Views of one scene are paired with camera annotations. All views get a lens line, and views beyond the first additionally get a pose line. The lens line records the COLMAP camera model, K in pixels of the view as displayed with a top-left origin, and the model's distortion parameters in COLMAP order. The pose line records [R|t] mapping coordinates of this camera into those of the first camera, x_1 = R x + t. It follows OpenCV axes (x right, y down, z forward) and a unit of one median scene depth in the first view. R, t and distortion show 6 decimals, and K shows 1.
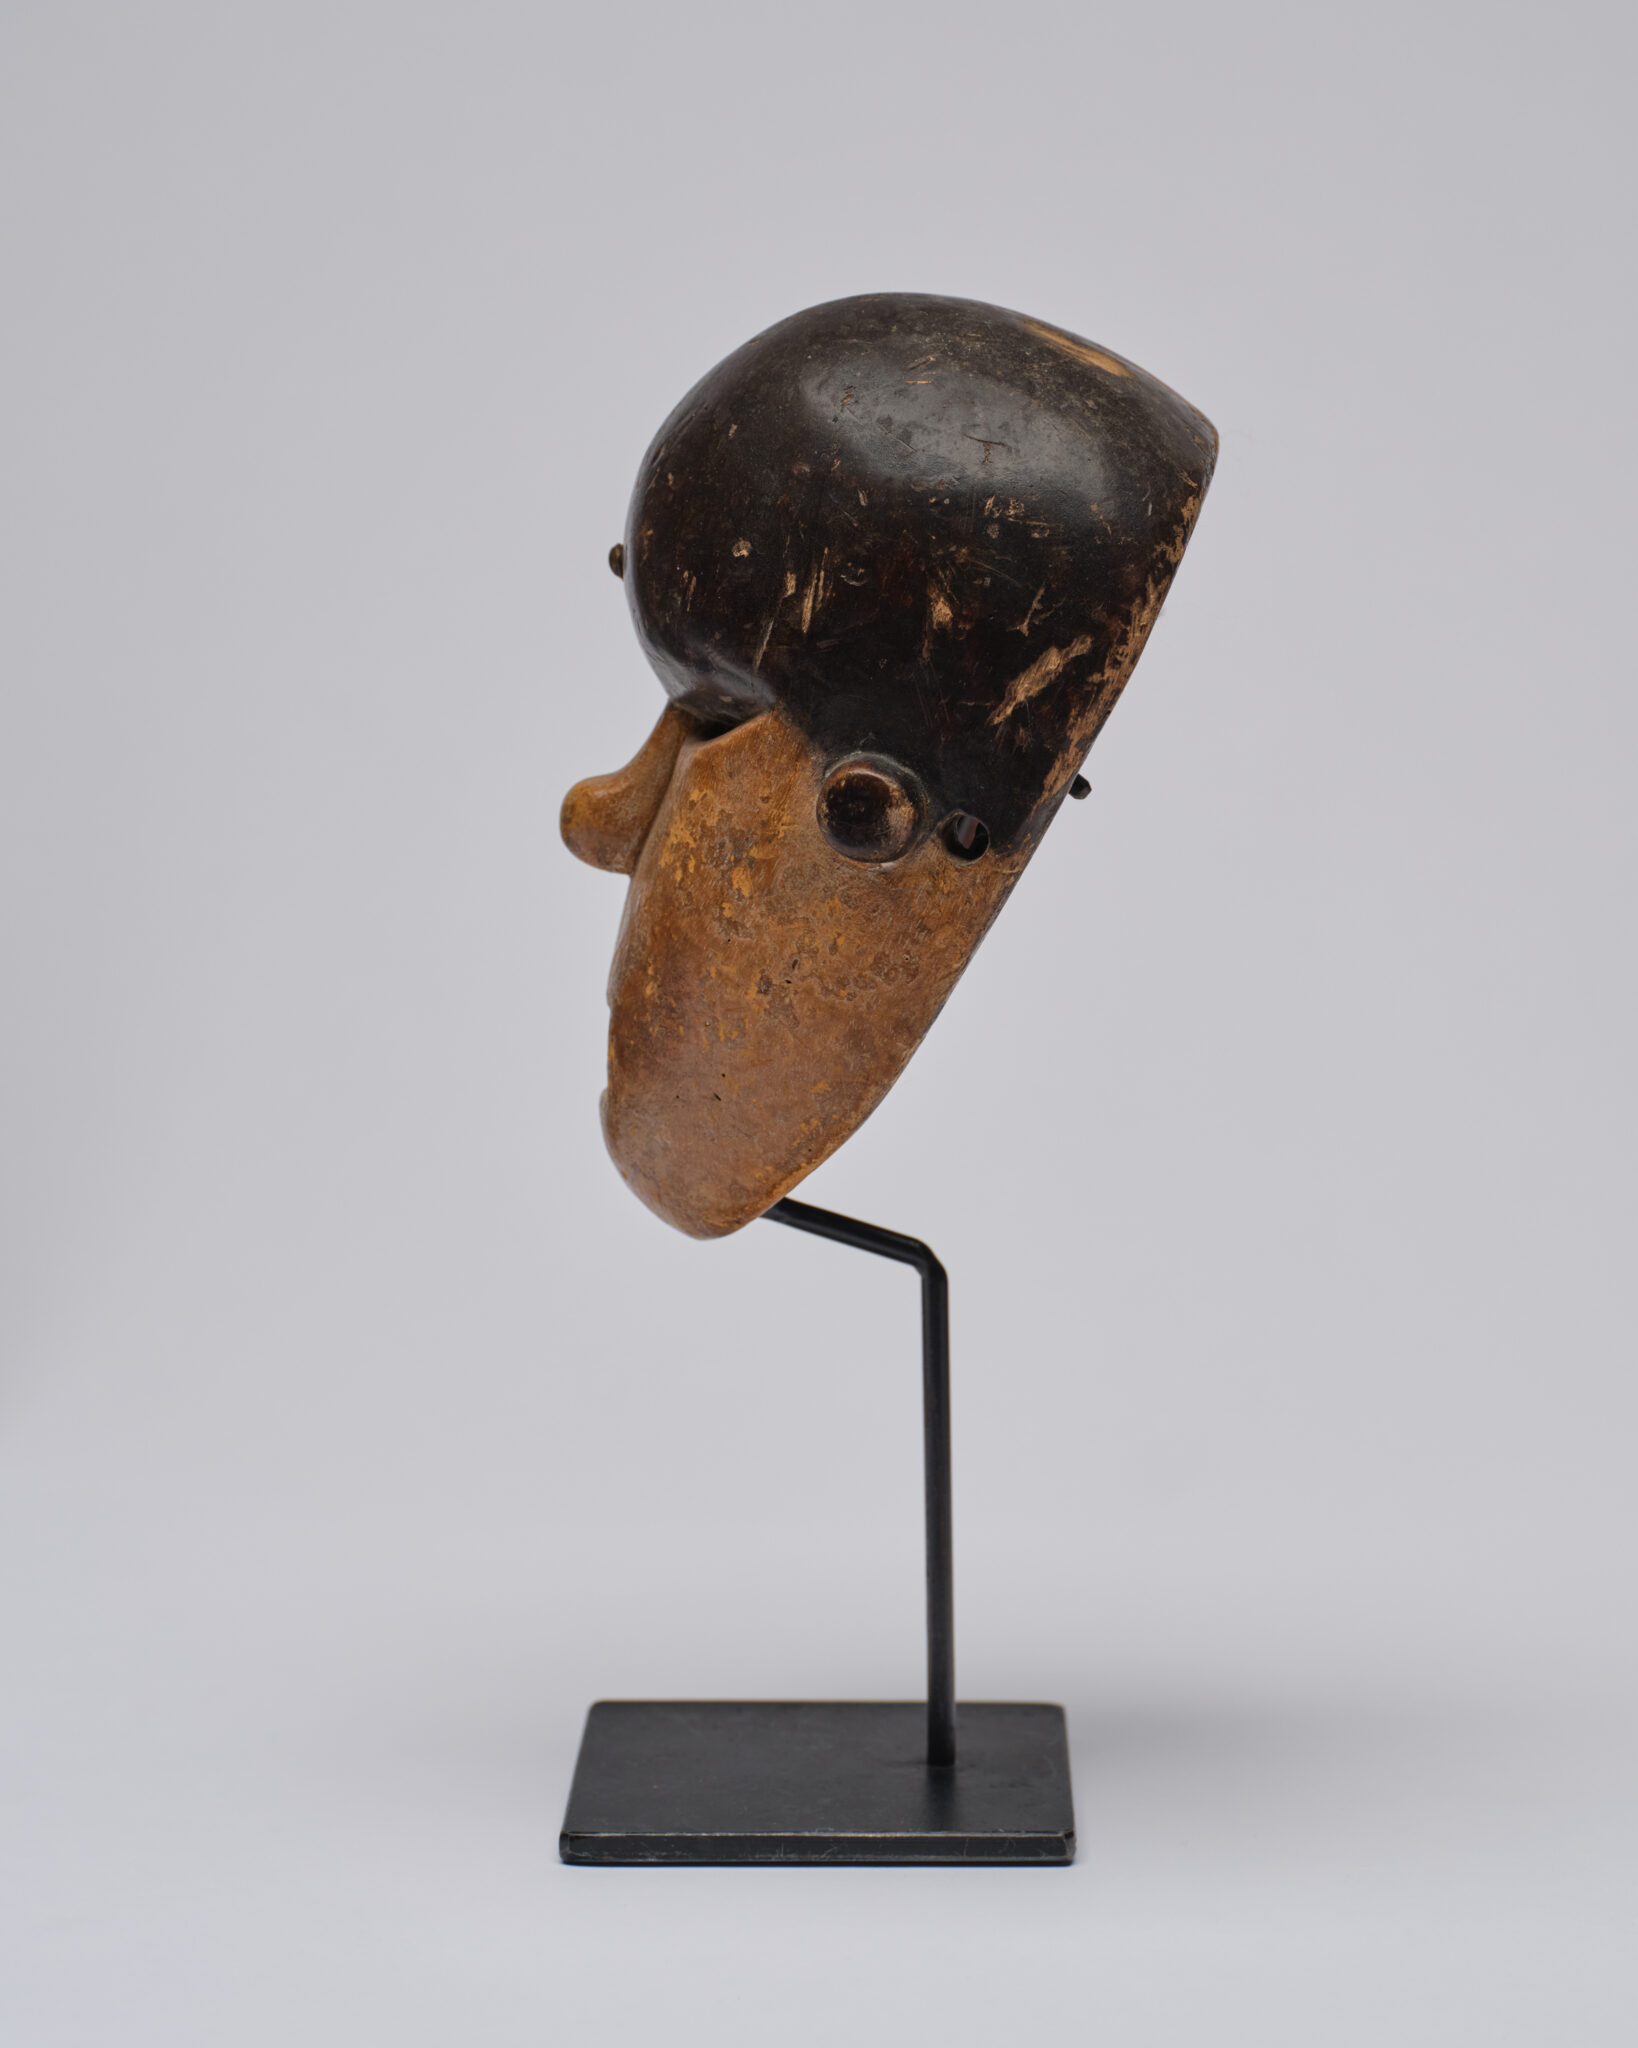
lens RADIAL K [[5793.5, 0, 862.1], [0, 5793.5, 1023.2], [0, 0, 1]] dist [-0.296703, -0.150194]
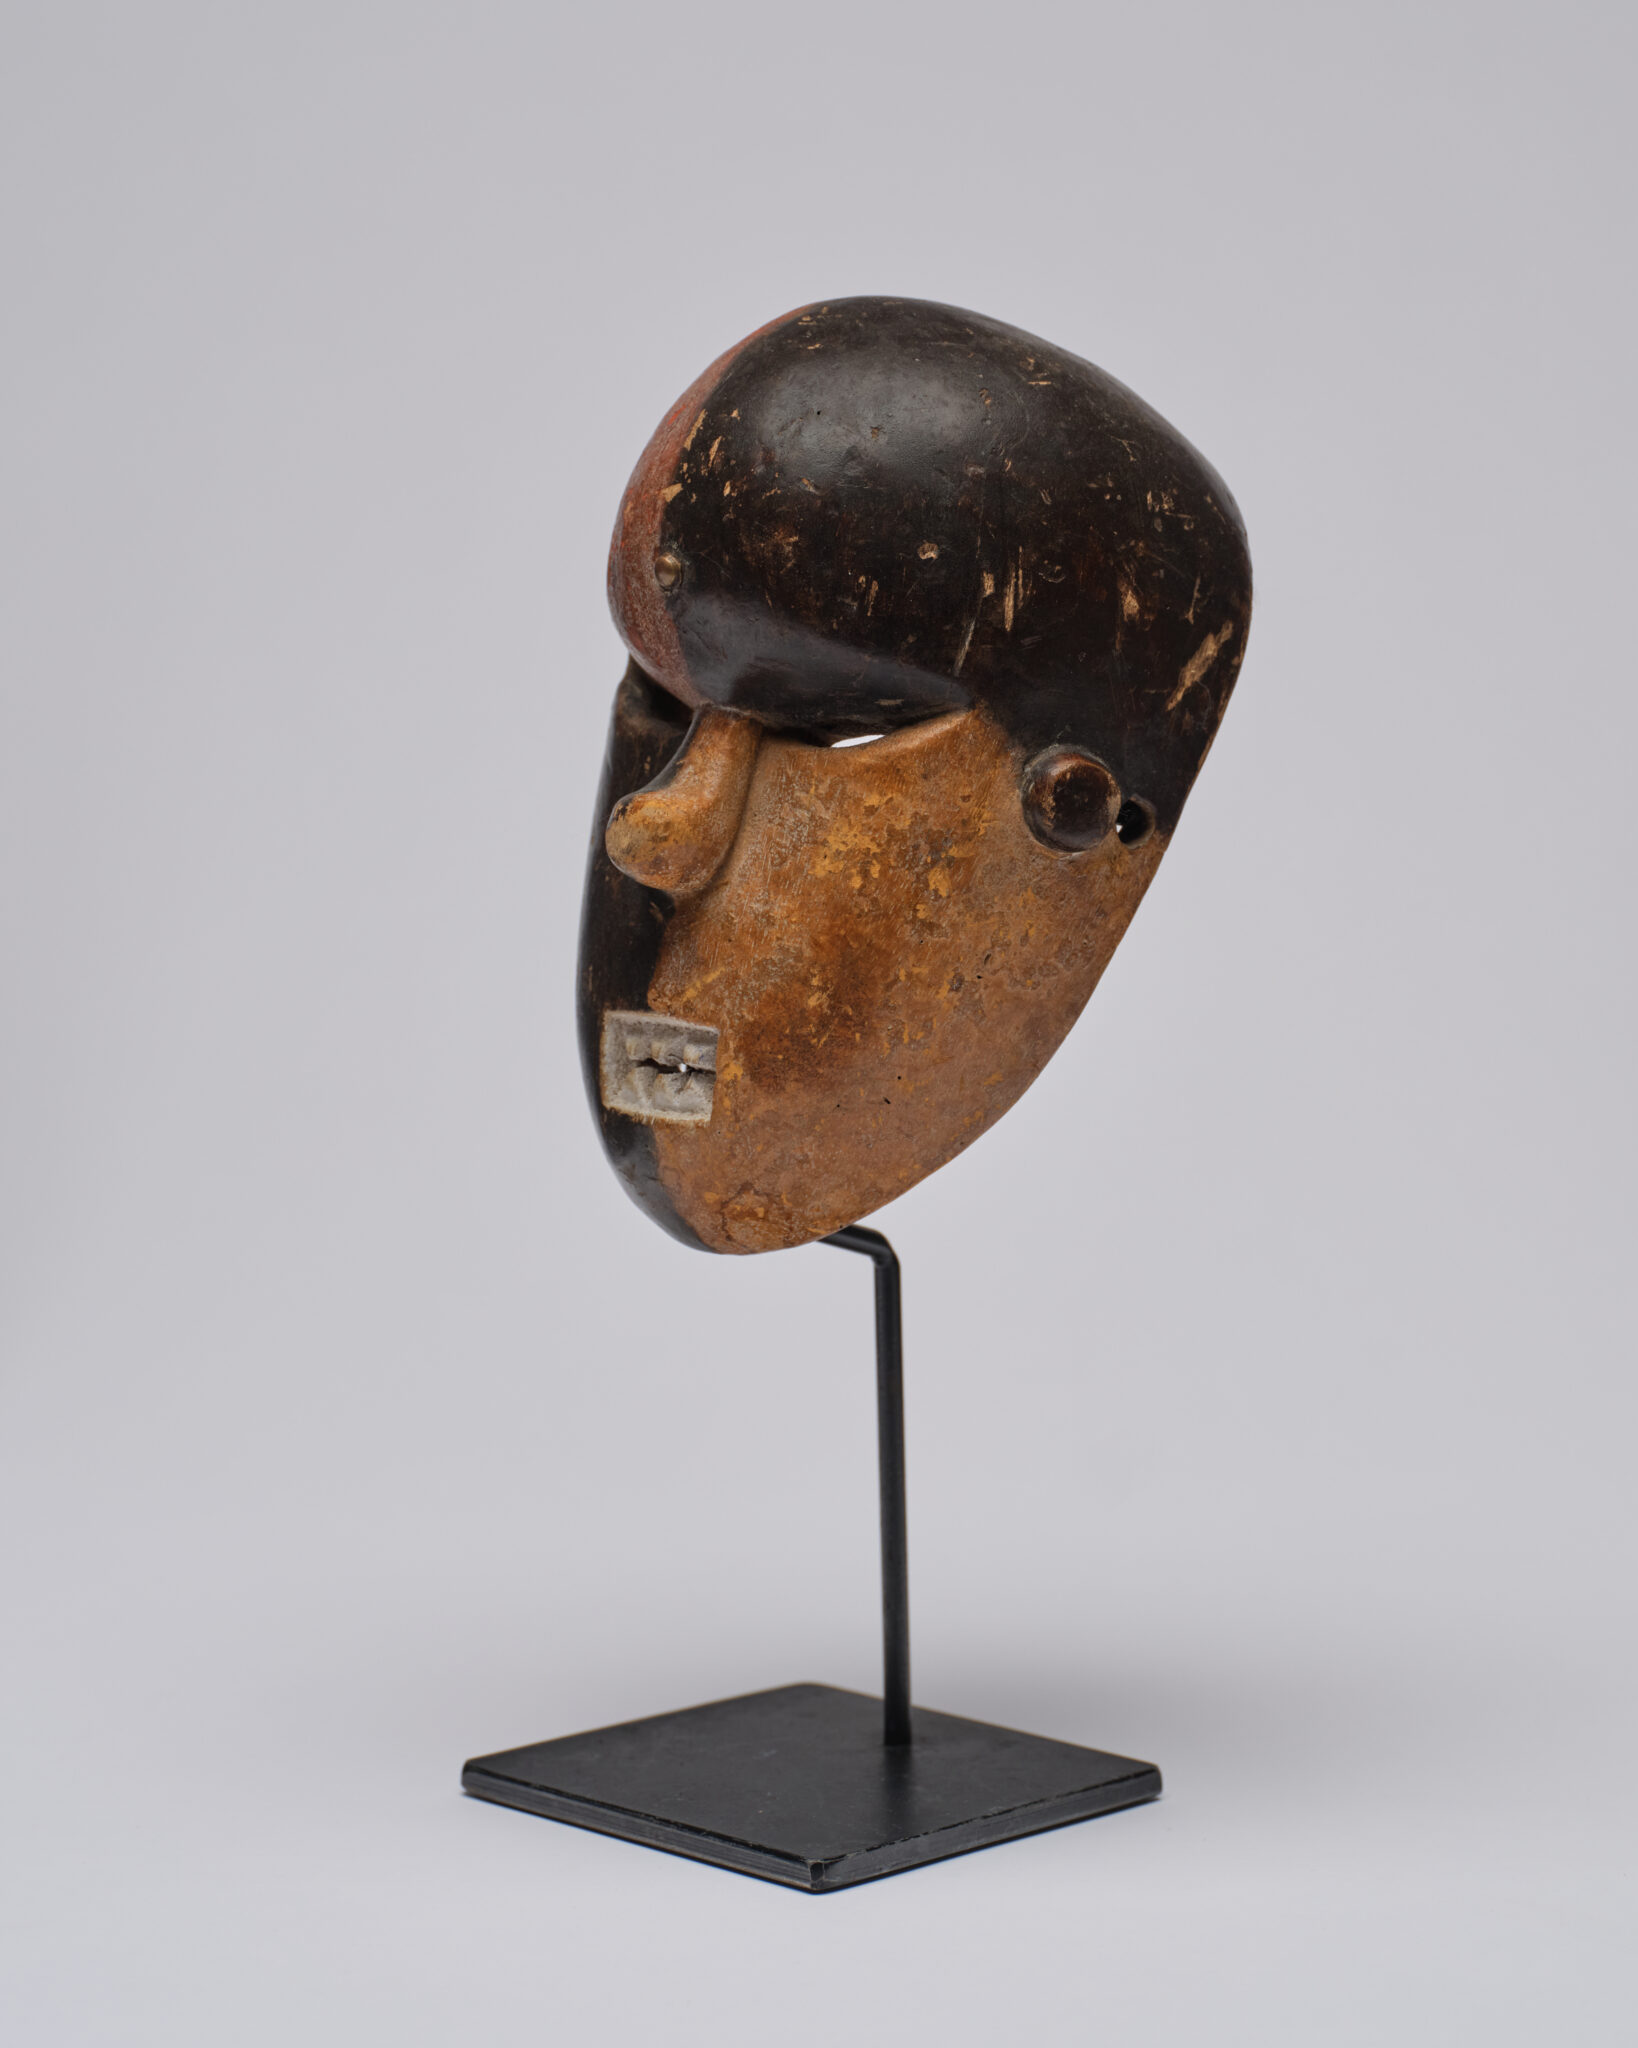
lens RADIAL K [[5793.5, 0, 862.1], [0, 5793.5, 1023.2], [0, 0, 1]] dist [-0.296703, -0.150194]
pose [[0.699608, -0.092616, 0.708499, -0.746235], [0.091384, 0.995019, 0.039834, -0.041399], [-0.708659, 0.036877, 0.704587, 0.302579]]
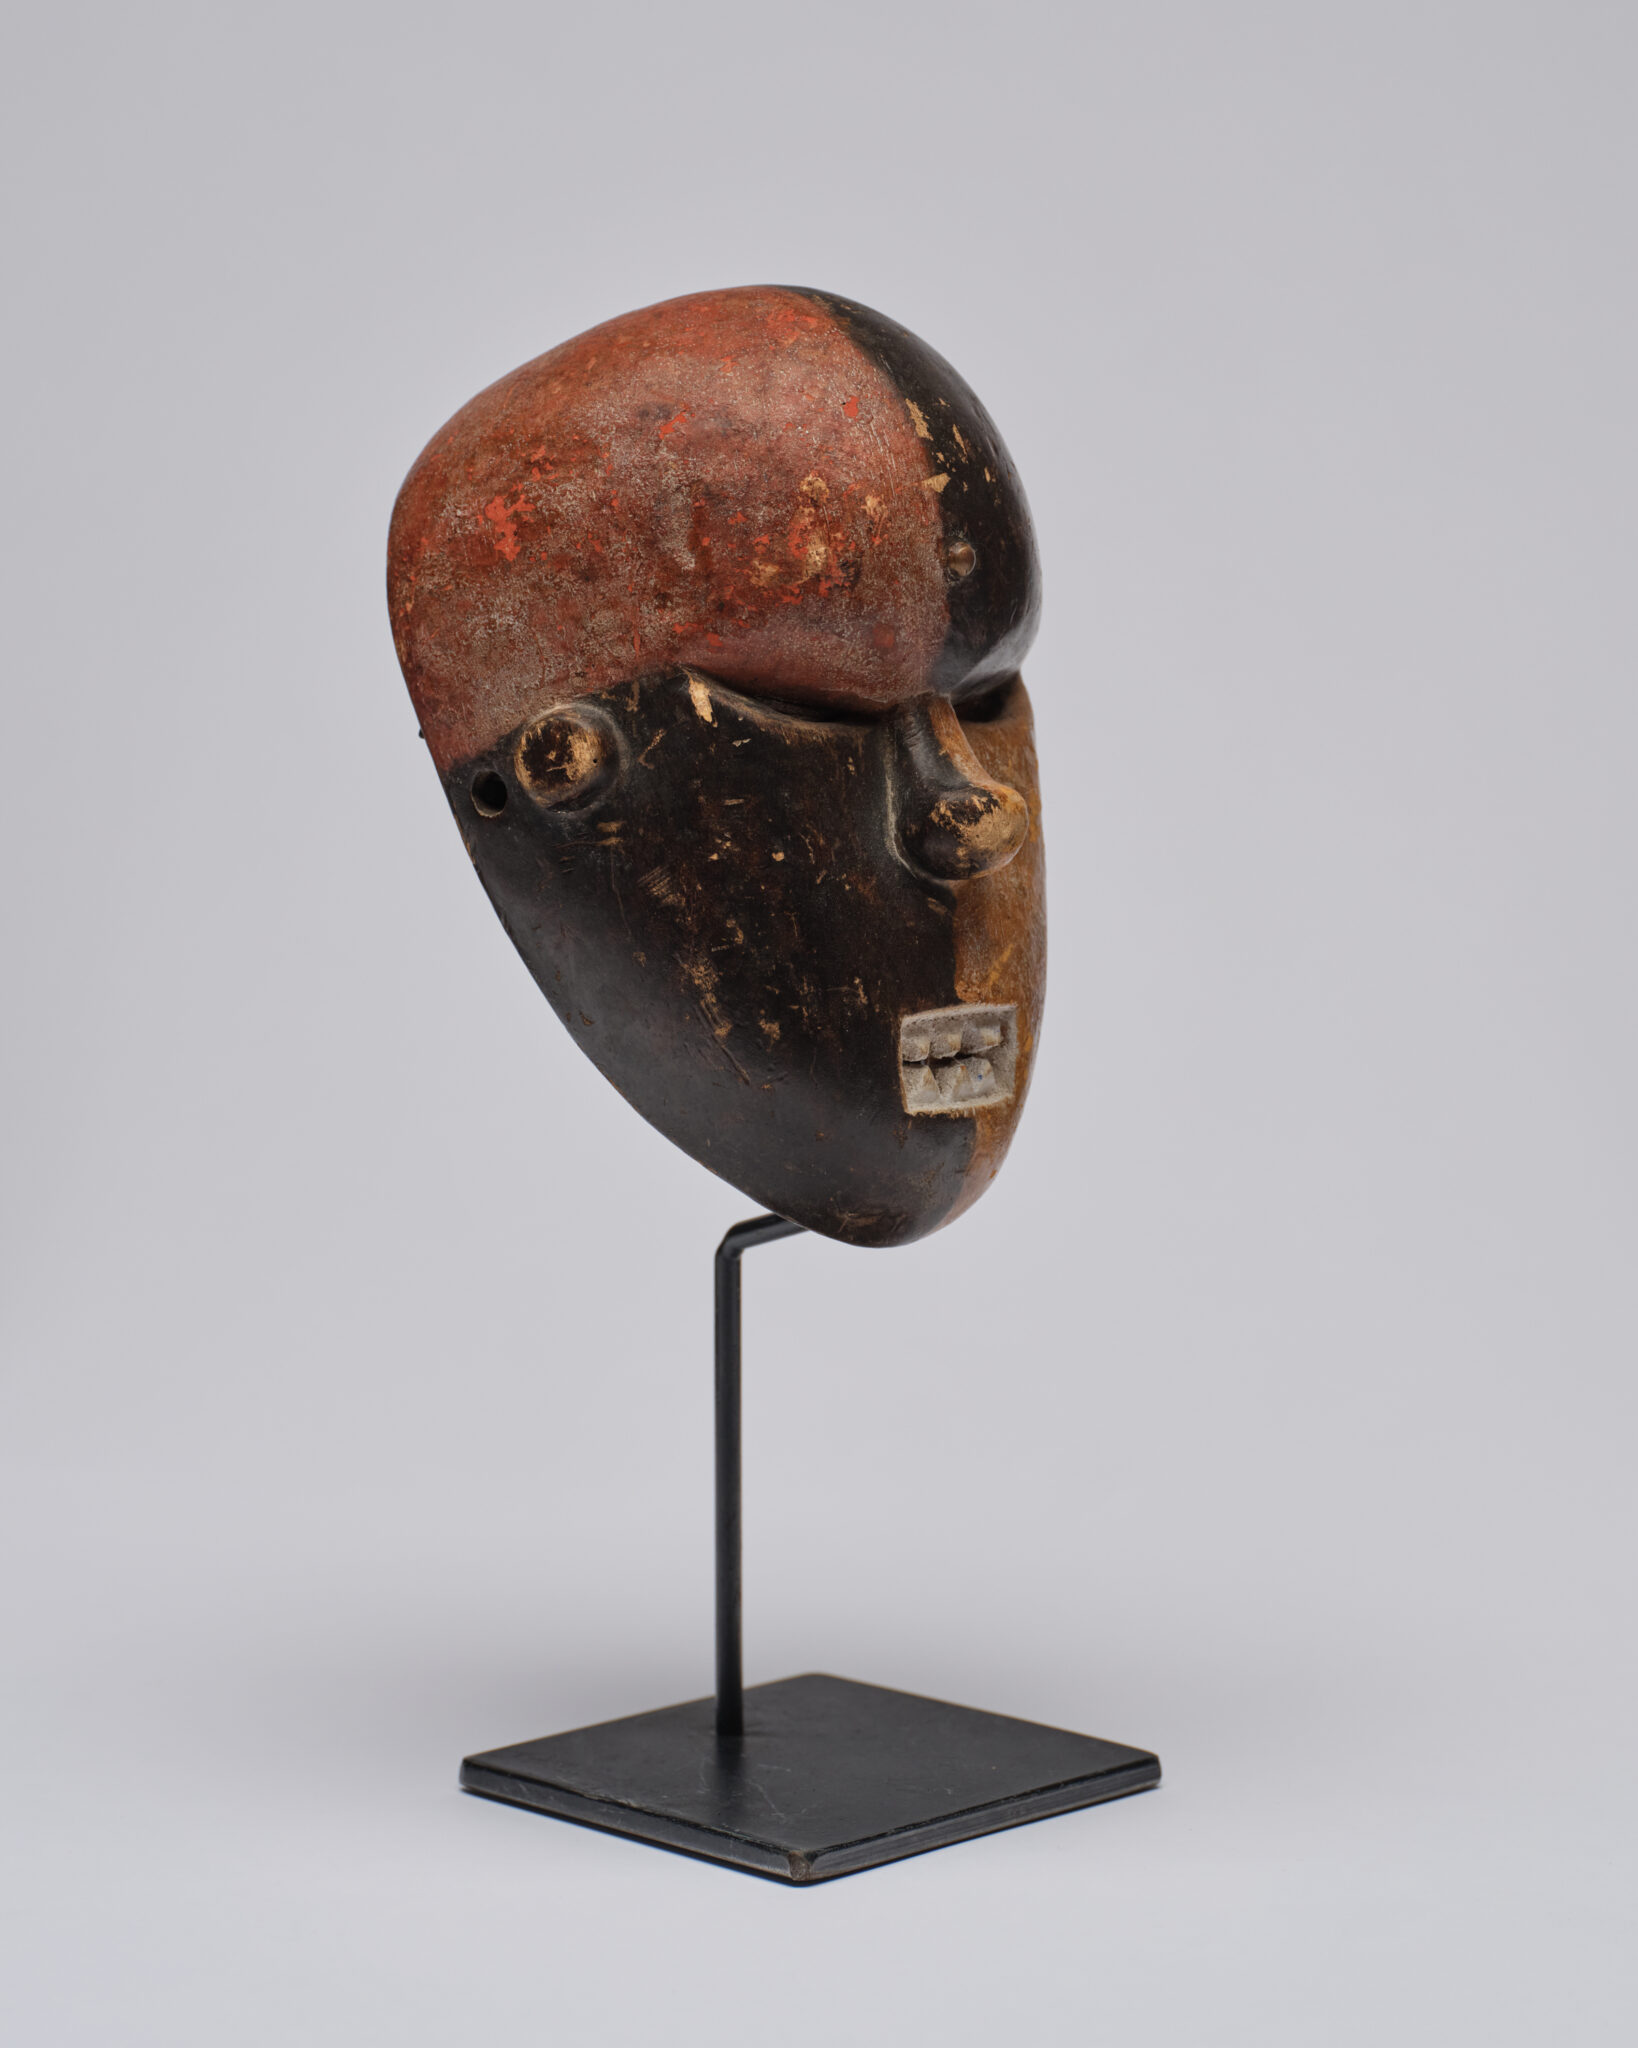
lens RADIAL K [[5793.5, 0, 862.1], [0, 5793.5, 1023.2], [0, 0, 1]] dist [-0.296703, -0.150194]
pose [[-0.722237, -0.094834, 0.685113, -0.733237], [0.085984, 0.970560, 0.224989, -0.233924], [-0.686280, 0.221404, -0.692820, 1.771072]]
